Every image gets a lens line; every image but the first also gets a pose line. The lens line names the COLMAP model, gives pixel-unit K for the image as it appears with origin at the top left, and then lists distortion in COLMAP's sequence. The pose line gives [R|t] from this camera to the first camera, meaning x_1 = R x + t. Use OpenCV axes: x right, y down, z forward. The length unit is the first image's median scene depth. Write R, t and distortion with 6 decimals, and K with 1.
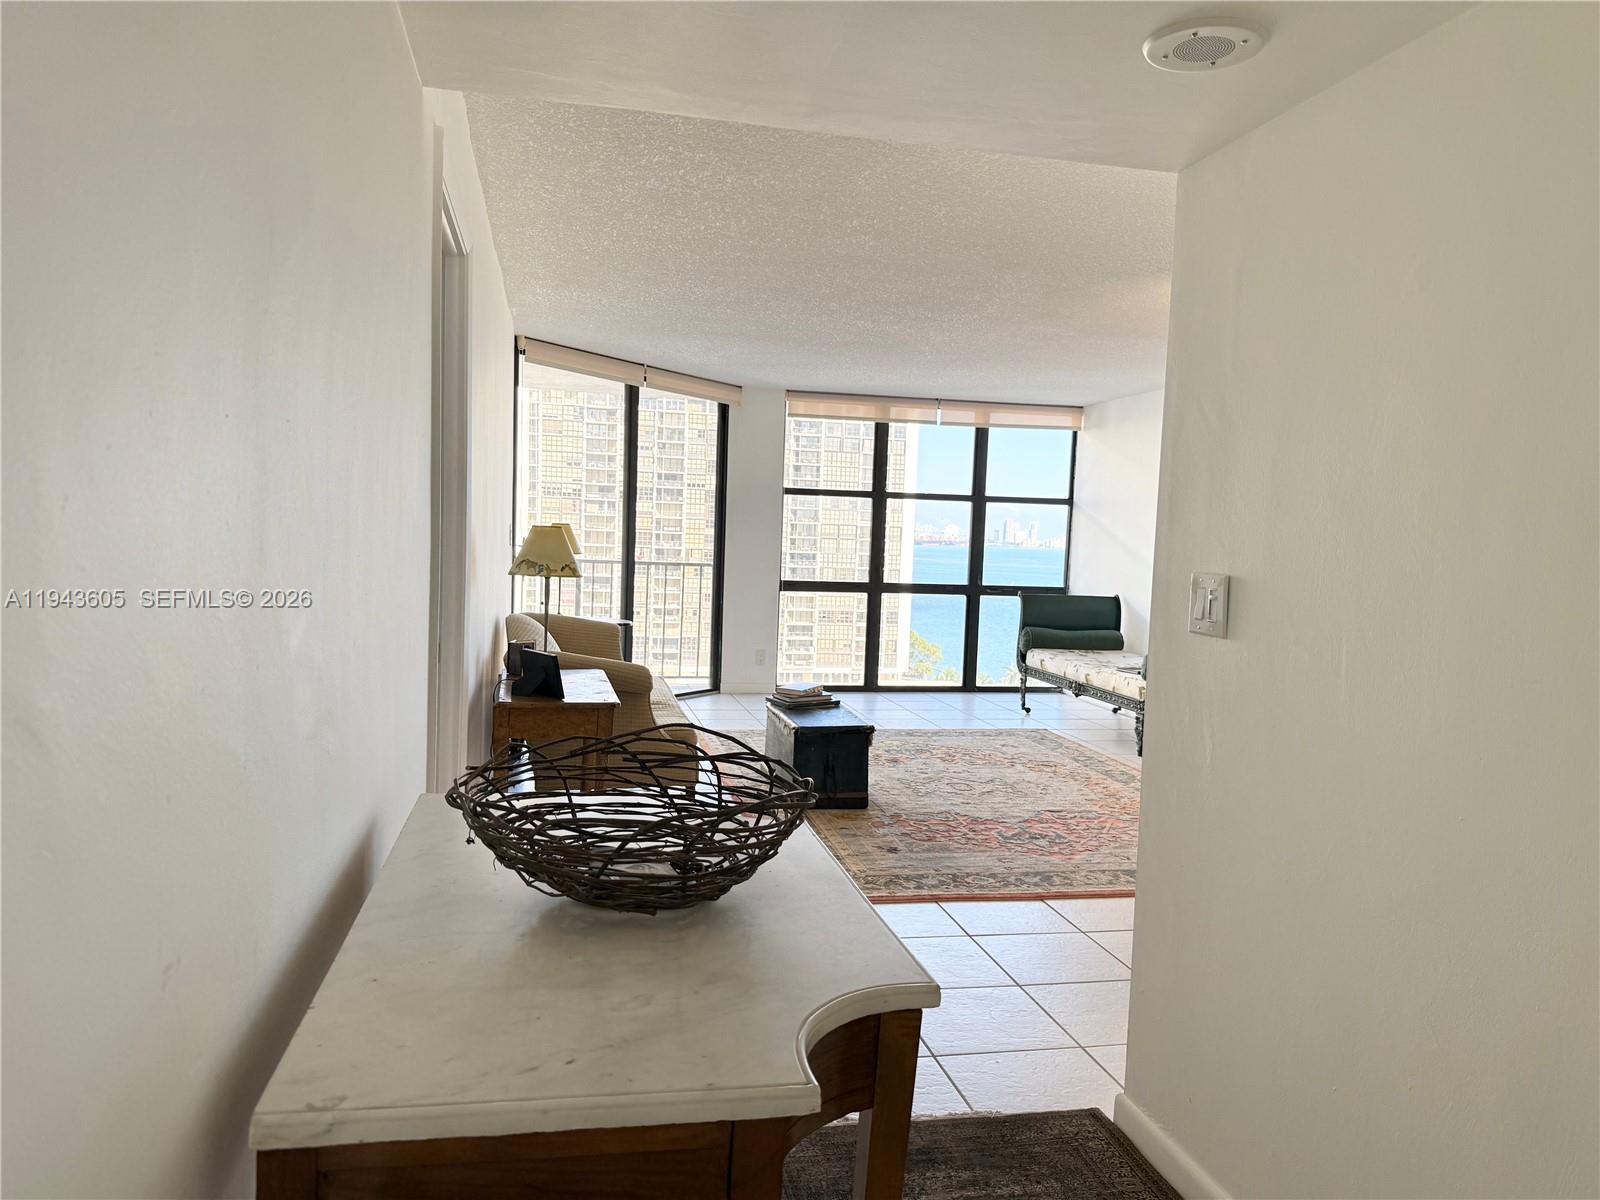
lens RADIAL K [[1131.3, 0, 801.9], [0, 1131.3, 596.6], [0, 0, 1]] dist [-0.006543, -0.005219]
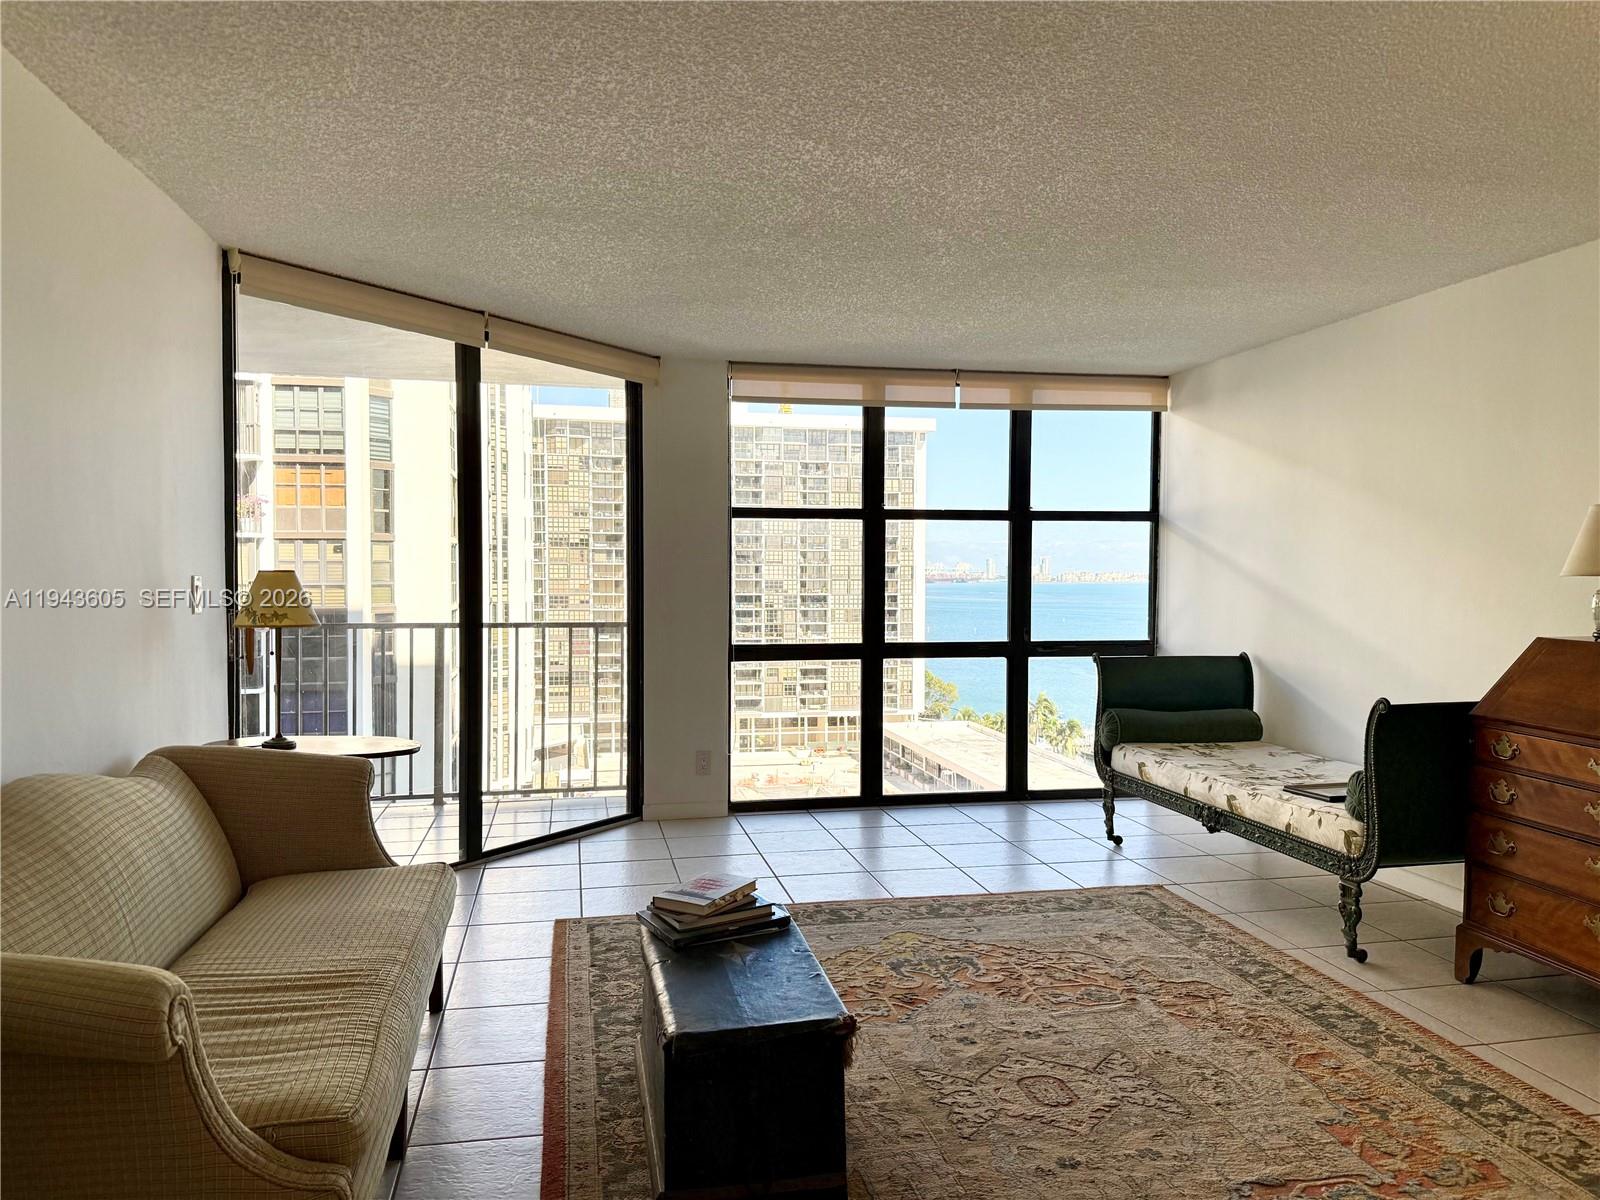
lens RADIAL K [[1131.3, 0, 799.2], [0, 1131.3, 603.0], [0, 0, 1]] dist [-0.006543, -0.005219]
pose [[0.999329, -0.034170, -0.013165, 0.030715], [0.033733, 0.998915, -0.032099, -0.016702], [0.014248, 0.031634, 0.999398, 0.324182]]
